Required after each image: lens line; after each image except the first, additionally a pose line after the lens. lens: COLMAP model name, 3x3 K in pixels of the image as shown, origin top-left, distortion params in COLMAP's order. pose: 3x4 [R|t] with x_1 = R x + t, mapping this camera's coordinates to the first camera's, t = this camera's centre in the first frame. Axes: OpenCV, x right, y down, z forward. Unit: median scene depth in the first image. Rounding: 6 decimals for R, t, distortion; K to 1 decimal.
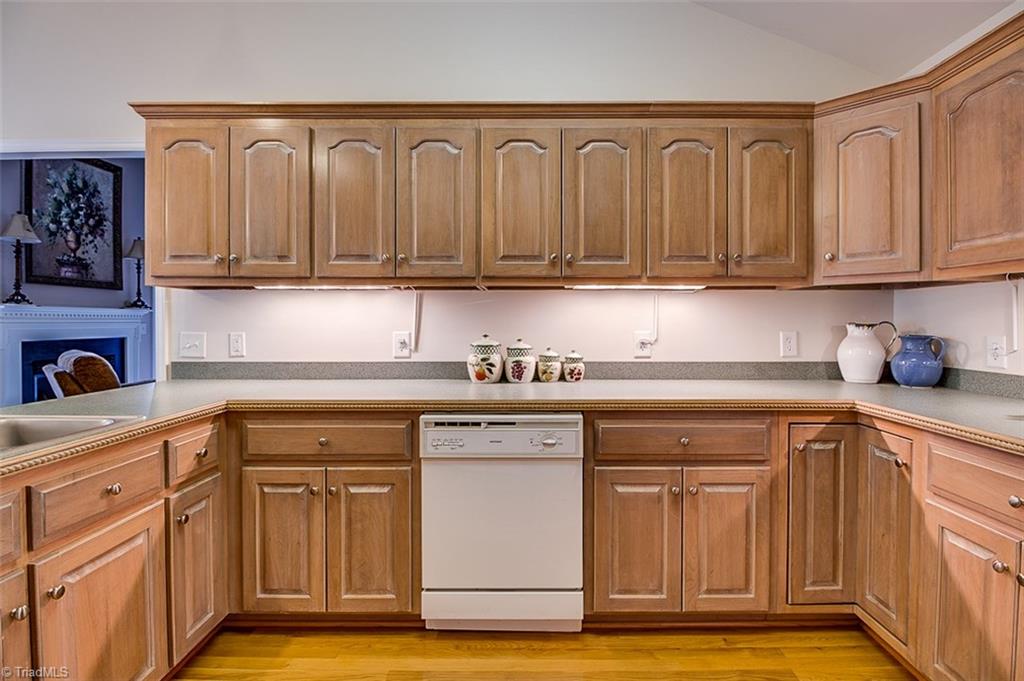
lens RADIAL K [[474.6, 0, 525.3], [0, 474.6, 327.1], [0, 0, 1]] dist [-0.011594, -0.007388]
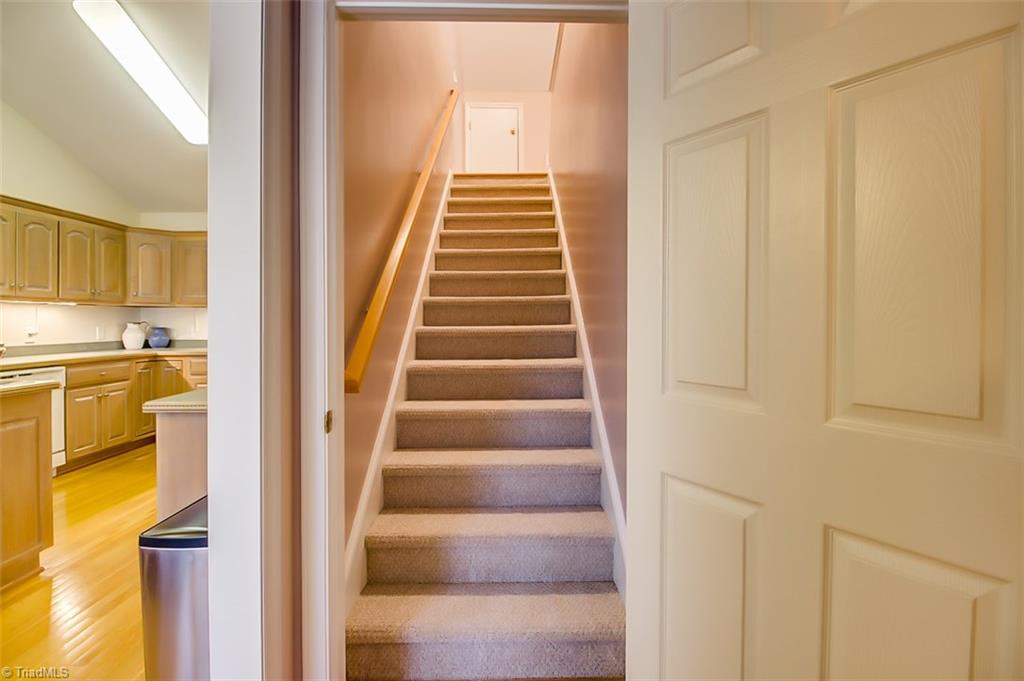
lens RADIAL K [[474.6, 0, 511.0], [0, 474.6, 320.8], [0, 0, 1]] dist [-0.011594, -0.007388]
pose [[-0.015218, -0.000204, 0.999884, -1.711438], [0.009047, 0.999959, 0.000342, 0.000282], [-0.999843, 0.009051, -0.015215, -0.825751]]
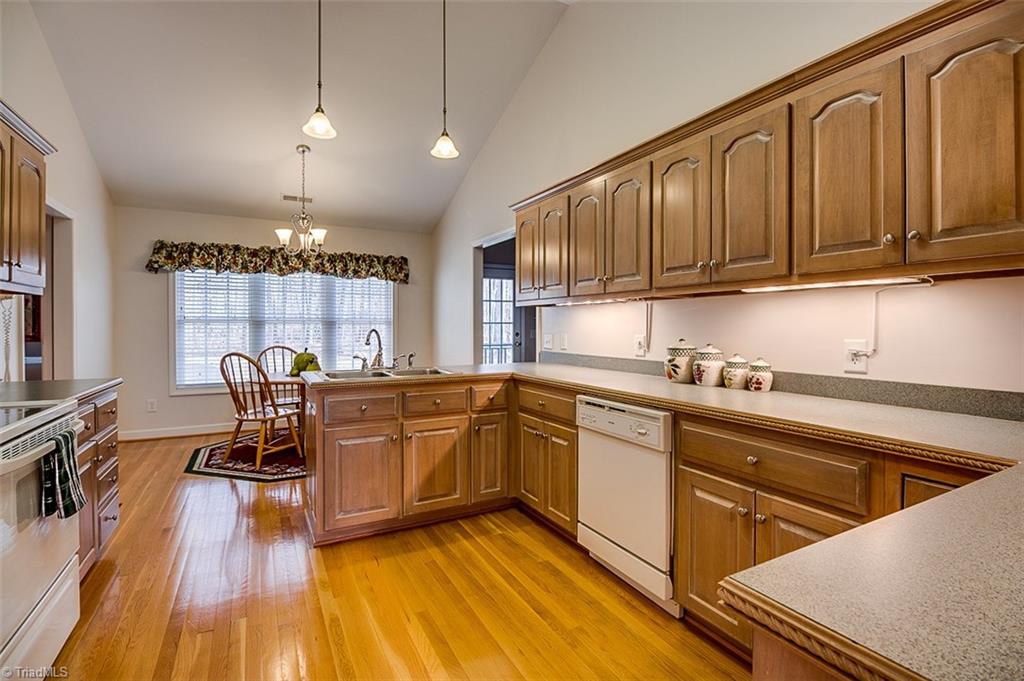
lens RADIAL K [[474.6, 0, 496.0], [0, 474.6, 329.6], [0, 0, 1]] dist [-0.011594, -0.007388]
pose [[0.450256, 0.006926, -0.892873, 0.794322], [-0.006599, 0.999968, 0.004429, -0.007945], [0.892875, 0.003898, 0.450287, 0.138297]]
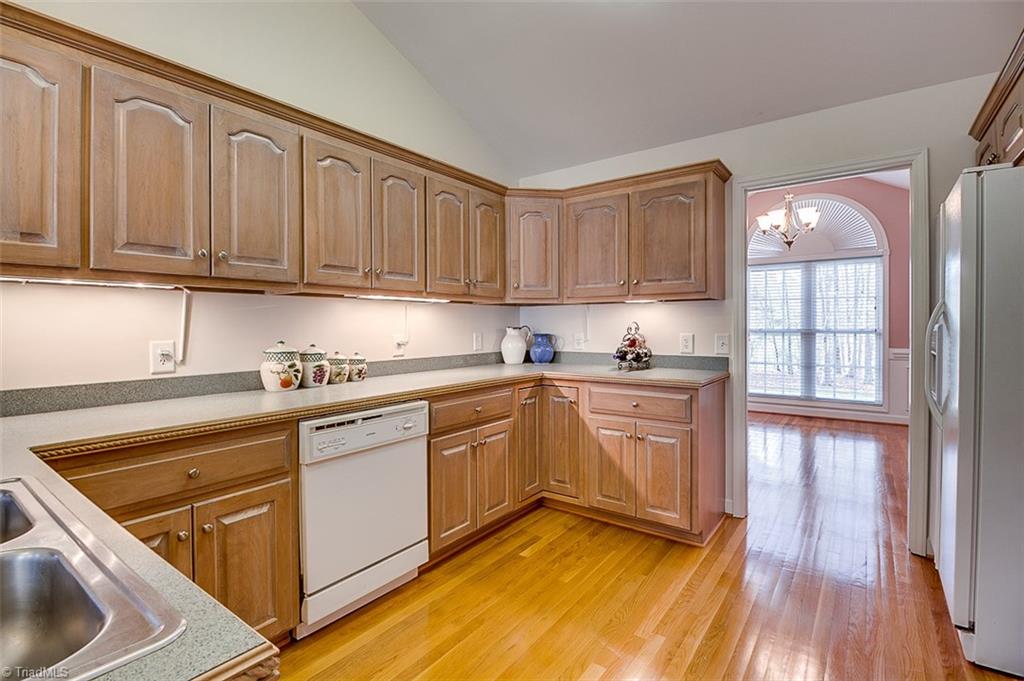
lens RADIAL K [[474.6, 0, 520.6], [0, 474.6, 330.3], [0, 0, 1]] dist [-0.011594, -0.007388]
pose [[0.586162, -0.012355, 0.810100, -0.658819], [0.011253, 0.999911, 0.007108, -0.008493], [-0.810116, 0.004950, 0.586249, 0.040563]]
